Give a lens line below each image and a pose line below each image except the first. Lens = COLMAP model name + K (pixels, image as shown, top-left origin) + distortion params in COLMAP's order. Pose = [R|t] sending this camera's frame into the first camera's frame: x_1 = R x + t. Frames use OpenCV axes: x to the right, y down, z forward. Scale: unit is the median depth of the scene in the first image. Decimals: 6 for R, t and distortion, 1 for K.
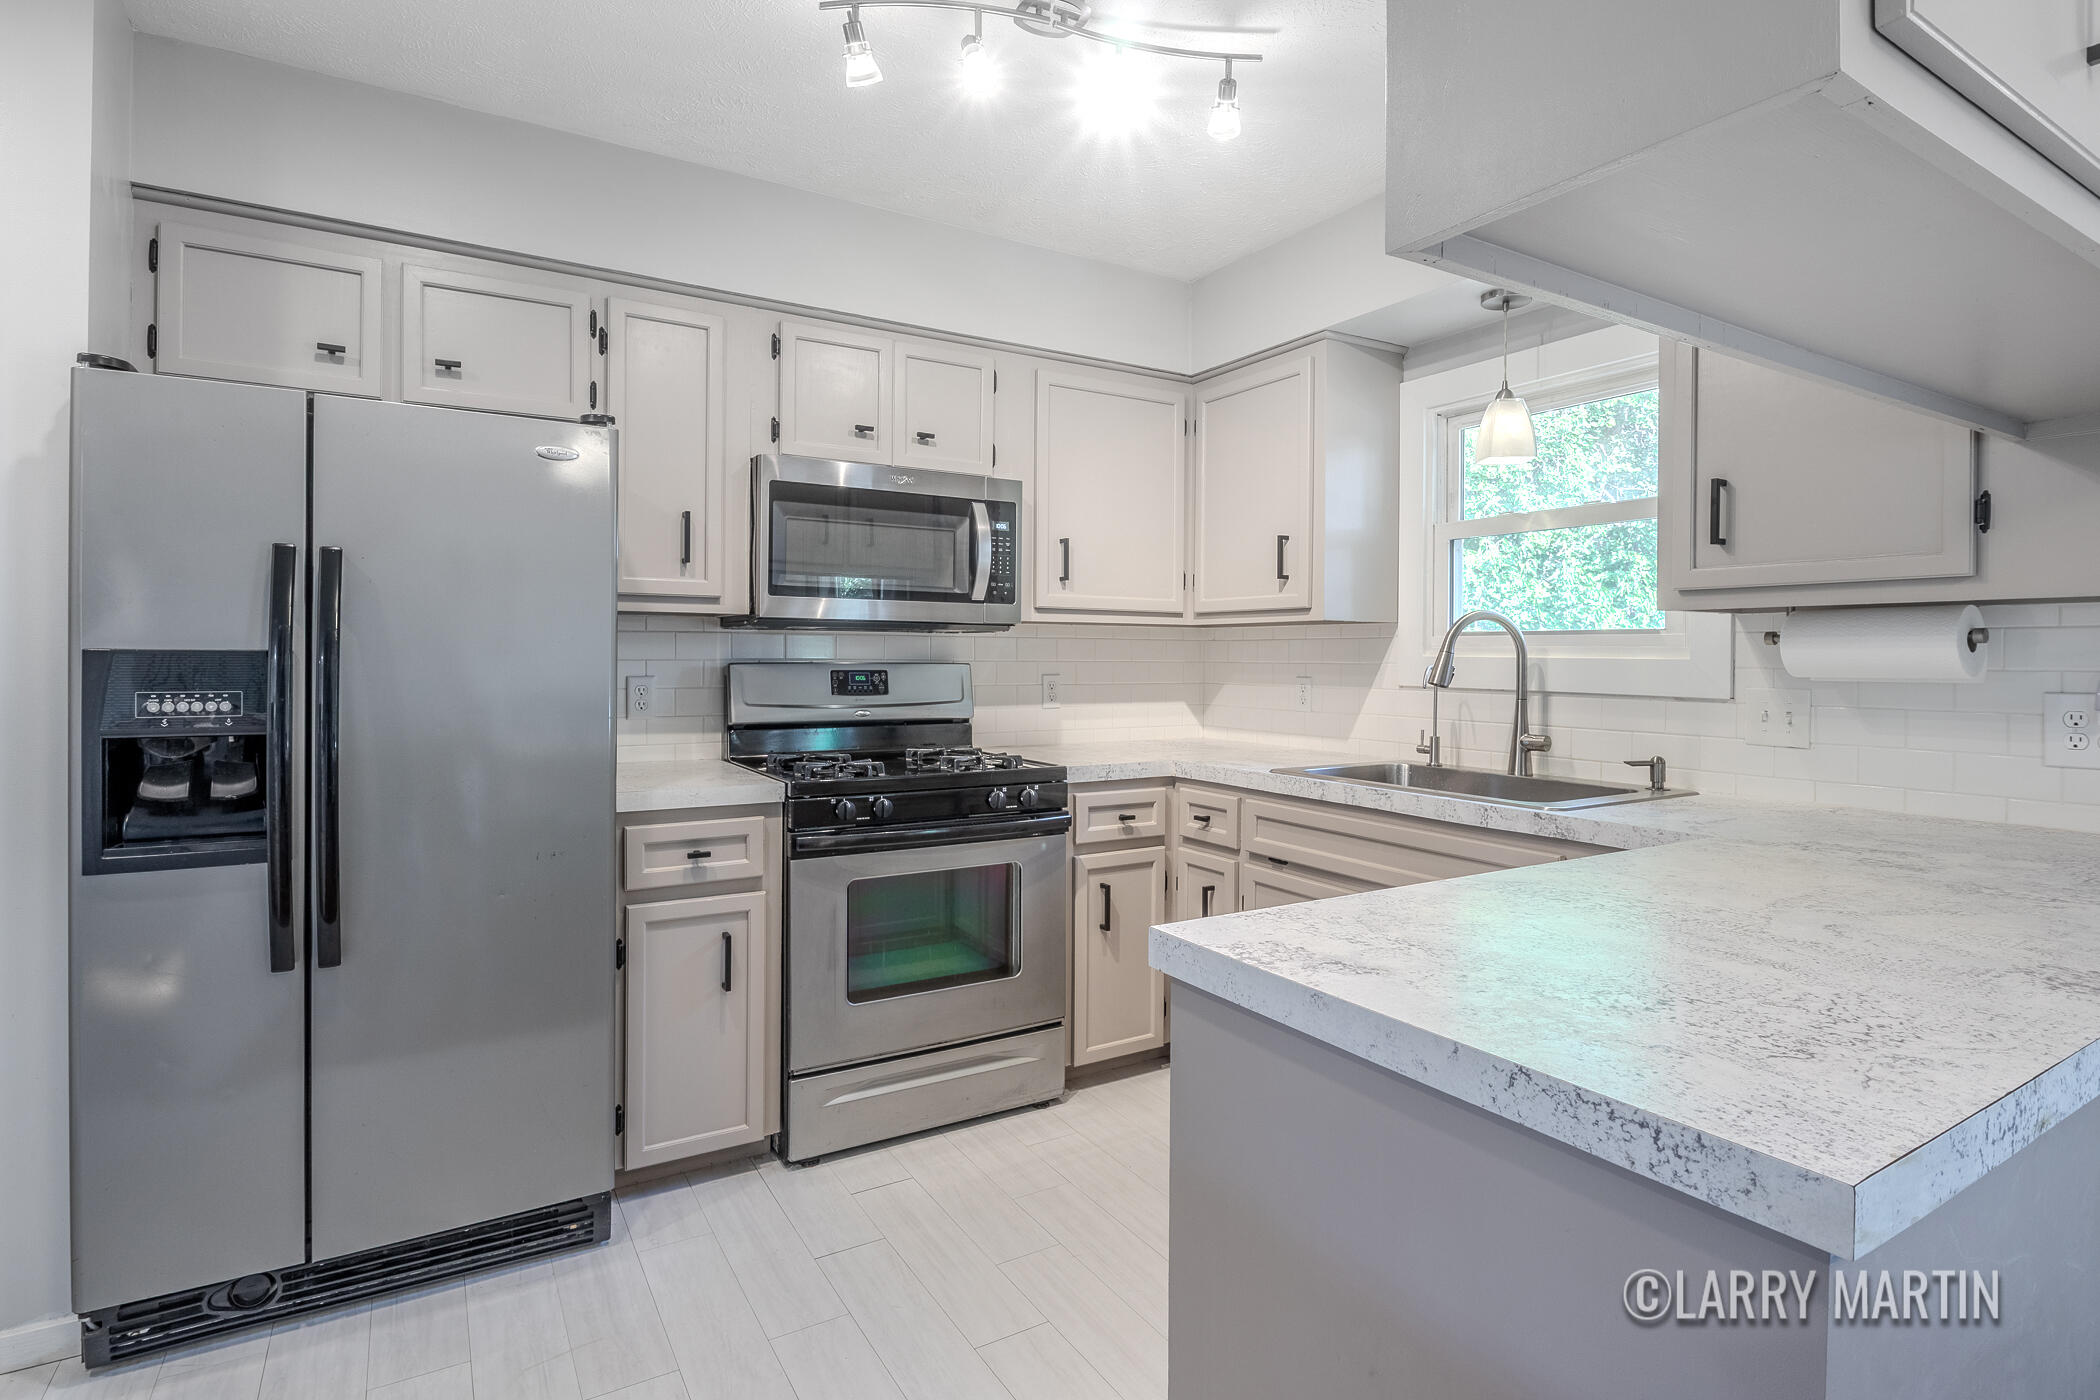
lens RADIAL K [[1070.9, 0, 1093.8], [0, 1070.9, 664.1], [0, 0, 1]] dist [-0.006928, 0.000255]
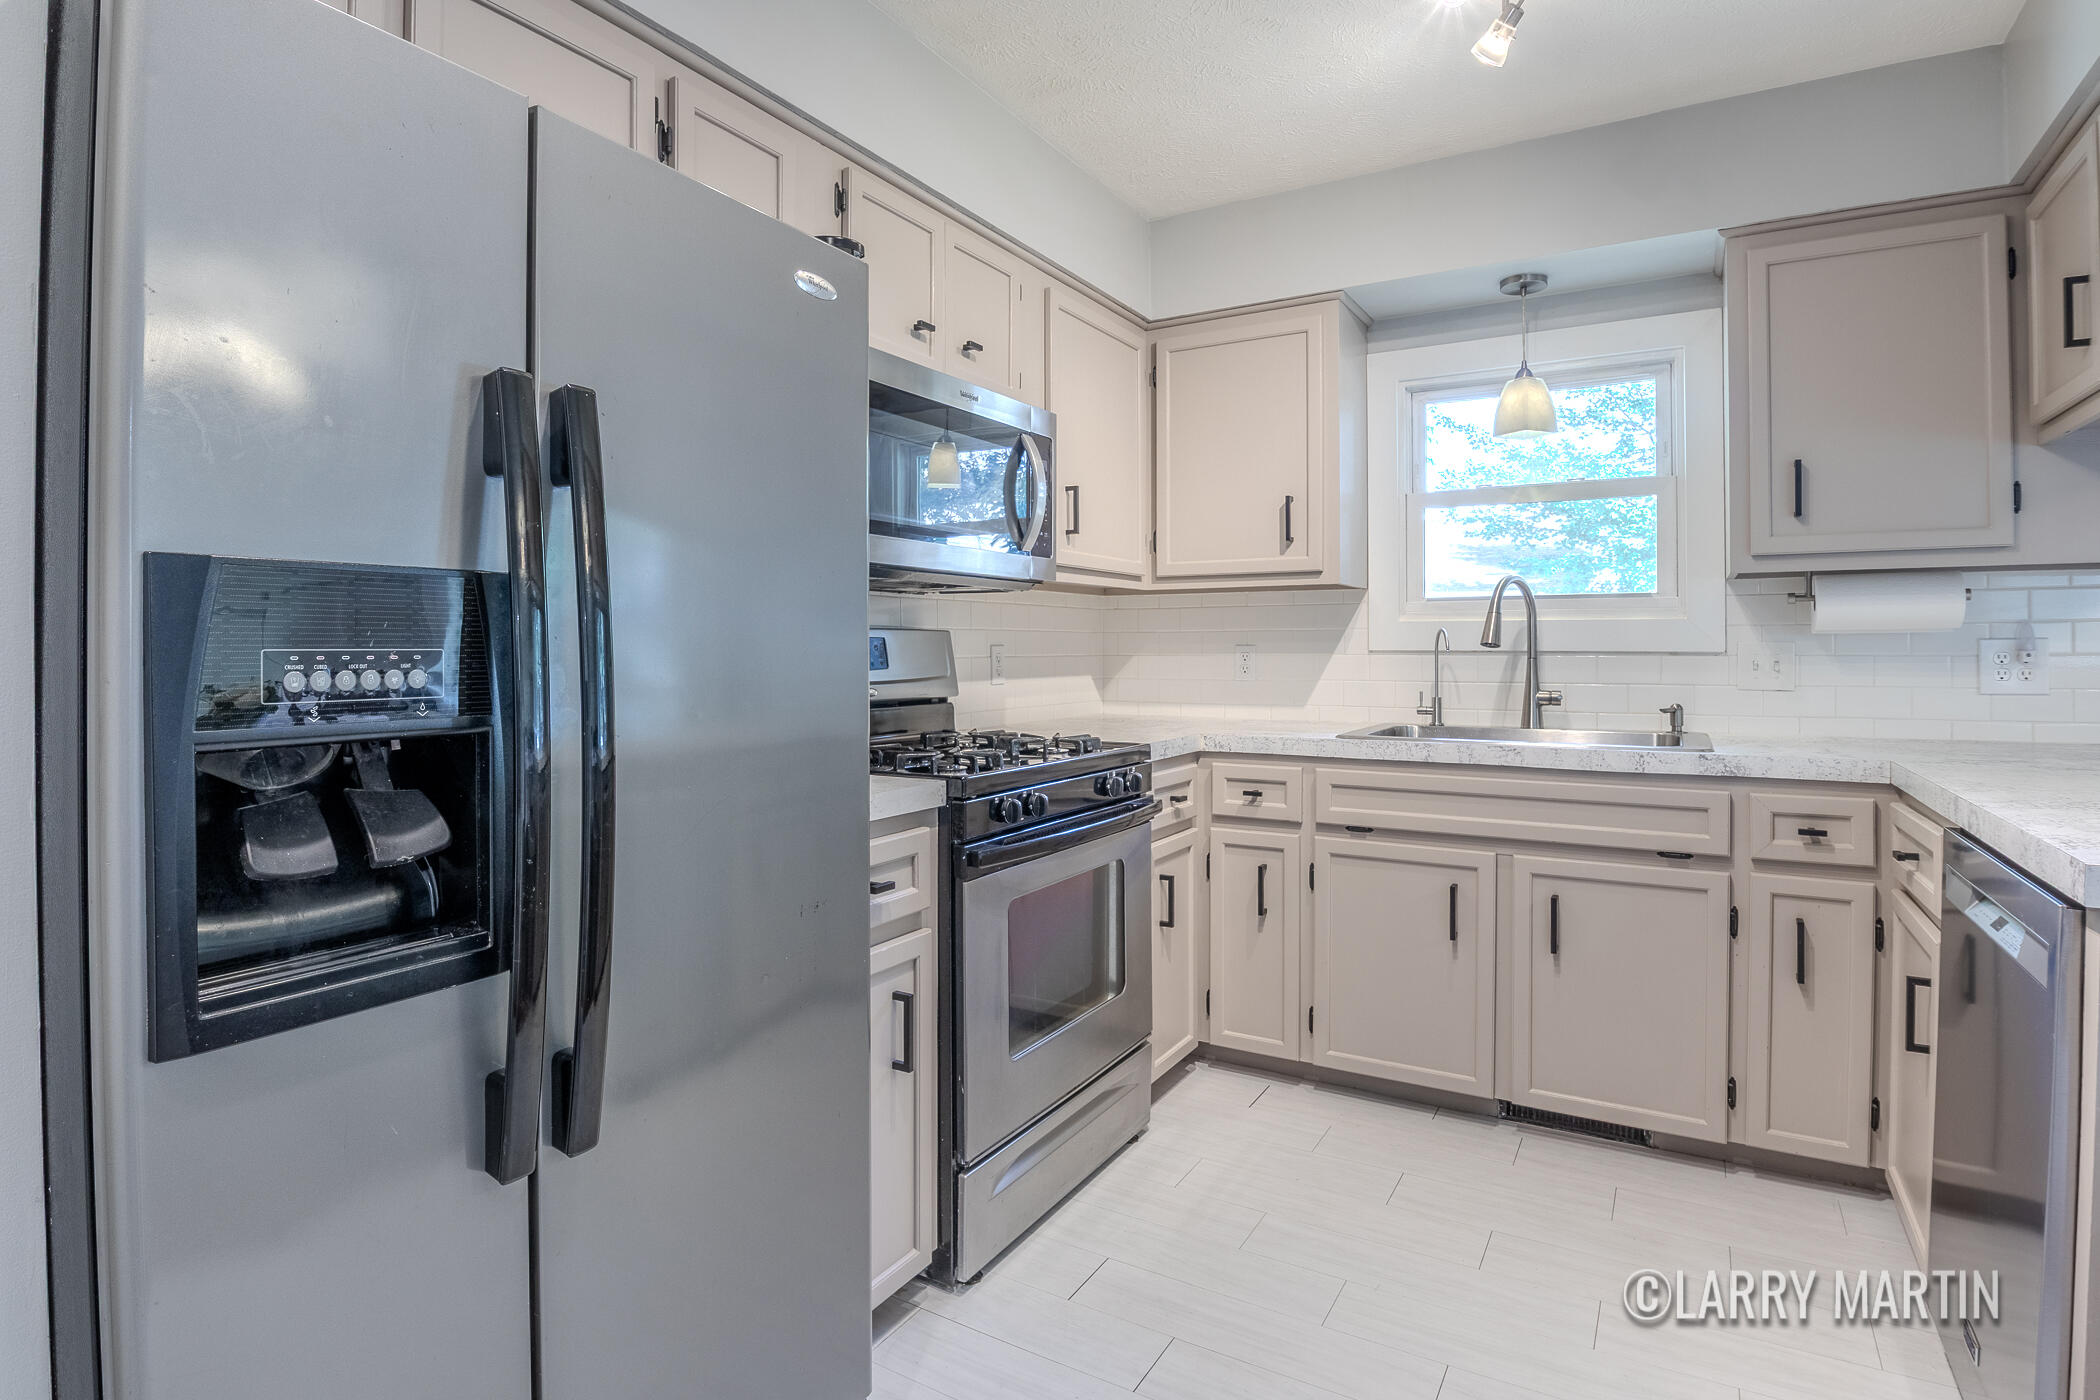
lens RADIAL K [[1070.9, 0, 1132.2], [0, 1070.9, 645.8], [0, 0, 1]] dist [-0.006928, 0.000255]
pose [[0.881082, -0.009511, 0.472869, -0.450892], [0.012232, 0.999922, -0.002681, 0.017625], [-0.472806, 0.008147, 0.881129, 0.236086]]
